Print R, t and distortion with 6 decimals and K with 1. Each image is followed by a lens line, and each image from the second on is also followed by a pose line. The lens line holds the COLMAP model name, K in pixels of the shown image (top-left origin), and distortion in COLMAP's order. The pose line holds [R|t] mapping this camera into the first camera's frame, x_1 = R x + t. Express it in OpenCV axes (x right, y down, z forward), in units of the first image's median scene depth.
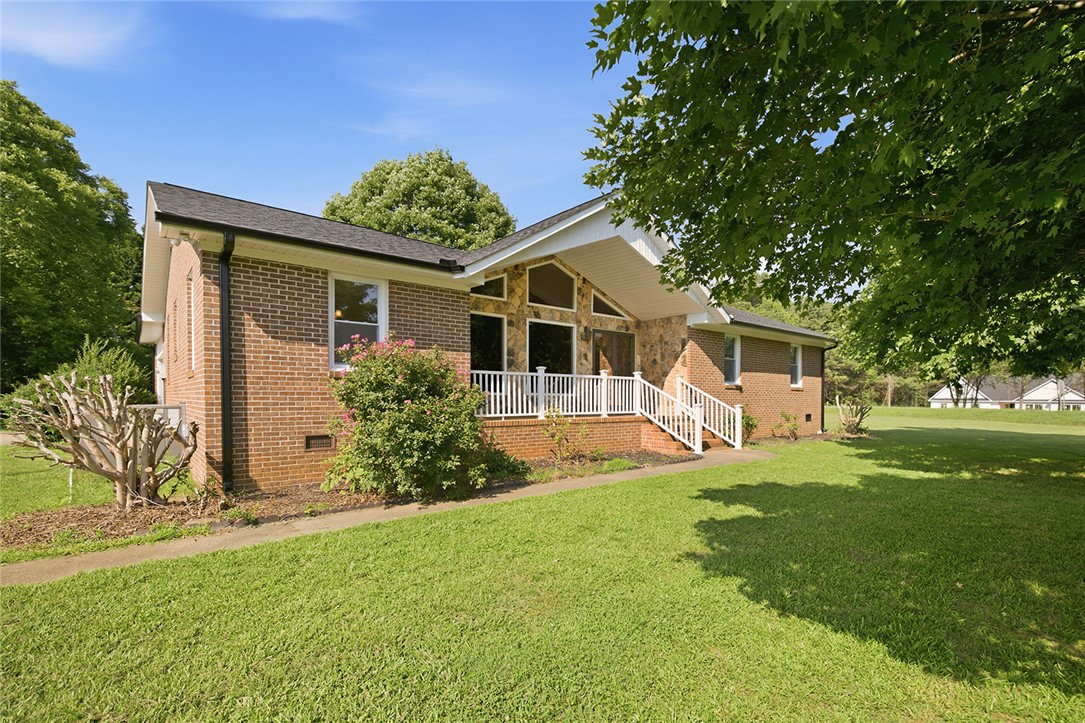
lens RADIAL K [[504.6, 0, 526.6], [0, 504.6, 407.5], [0, 0, 1]] dist [0.000103, -0.000127]
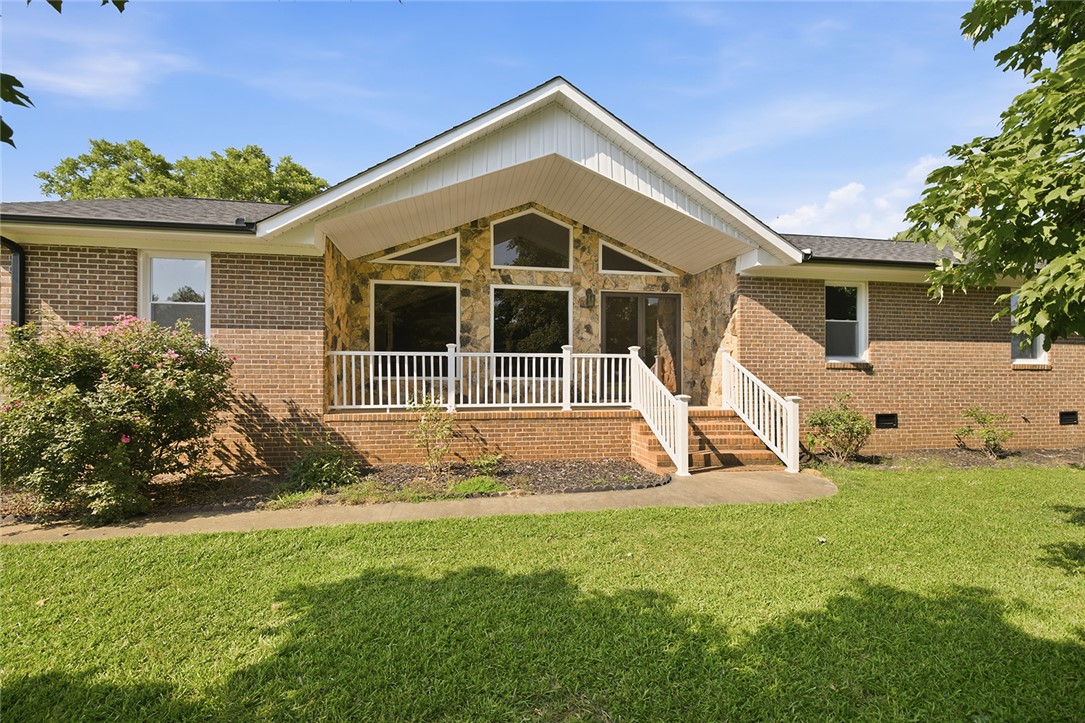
lens RADIAL K [[467.6, 0, 543.3], [0, 467.6, 373.1], [0, 0, 1]] dist [-0.002064, -0.000022]
pose [[0.878983, -0.006617, -0.476807, 0.441573], [-0.007369, 0.999596, -0.027457, -0.015985], [0.476796, 0.027648, 0.878579, 0.396515]]
